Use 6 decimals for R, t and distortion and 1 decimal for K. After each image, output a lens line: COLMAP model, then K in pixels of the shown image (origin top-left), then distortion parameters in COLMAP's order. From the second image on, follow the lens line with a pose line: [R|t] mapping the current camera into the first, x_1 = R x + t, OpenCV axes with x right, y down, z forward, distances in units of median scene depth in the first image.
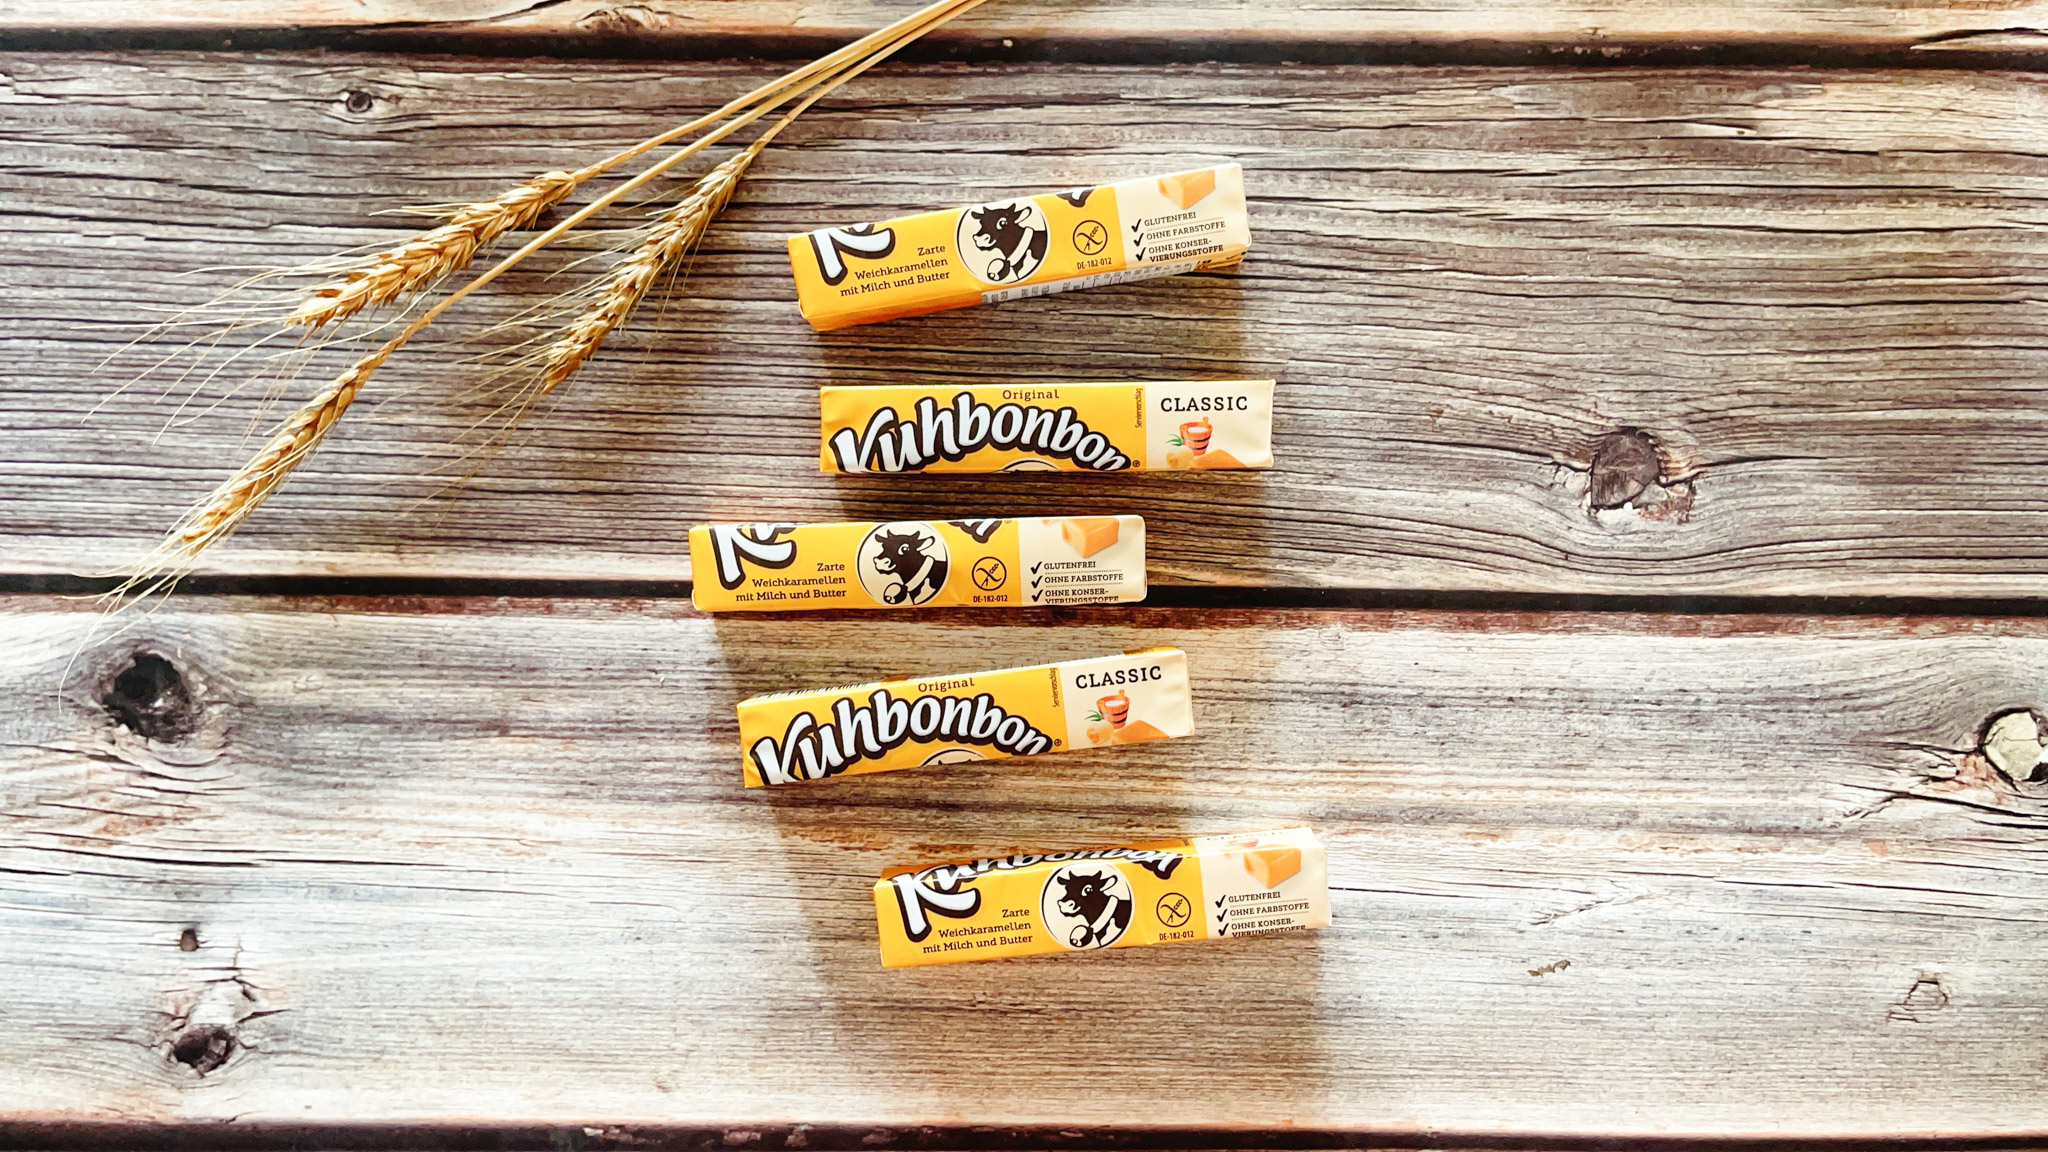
lens RADIAL K [[1697.3, 0, 1022.8], [0, 1697.3, 570.7], [0, 0, 1]] dist [0.046214, -0.009338]
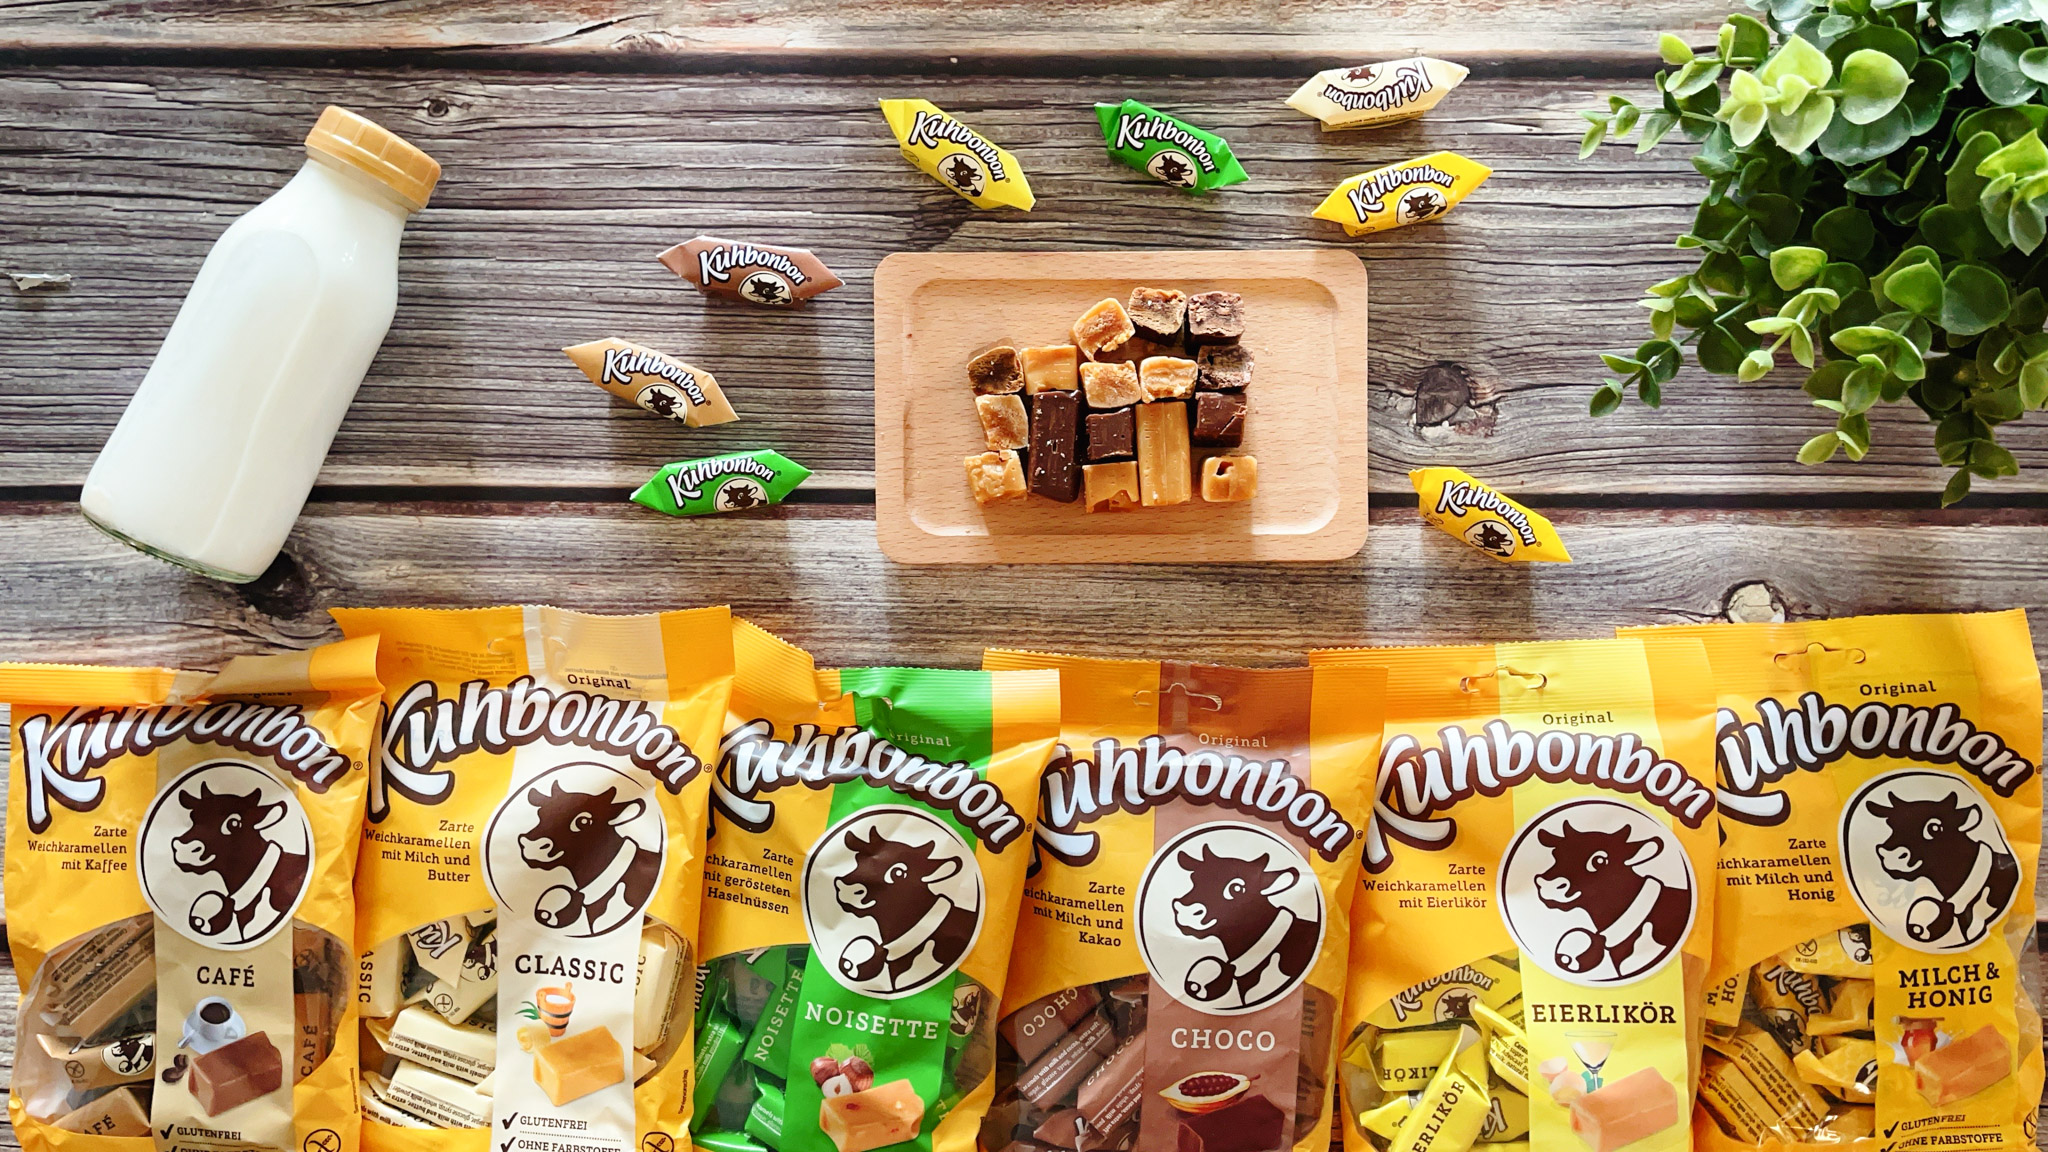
lens RADIAL K [[1697.3, 0, 1027.3], [0, 1697.3, 566.5], [0, 0, 1]] dist [0.046214, -0.009338]
pose [[0.999322, -0.008530, 0.035809, -0.002543], [0.006569, 0.998491, 0.054521, -0.003188], [-0.036220, -0.054249, 0.997870, -0.266147]]
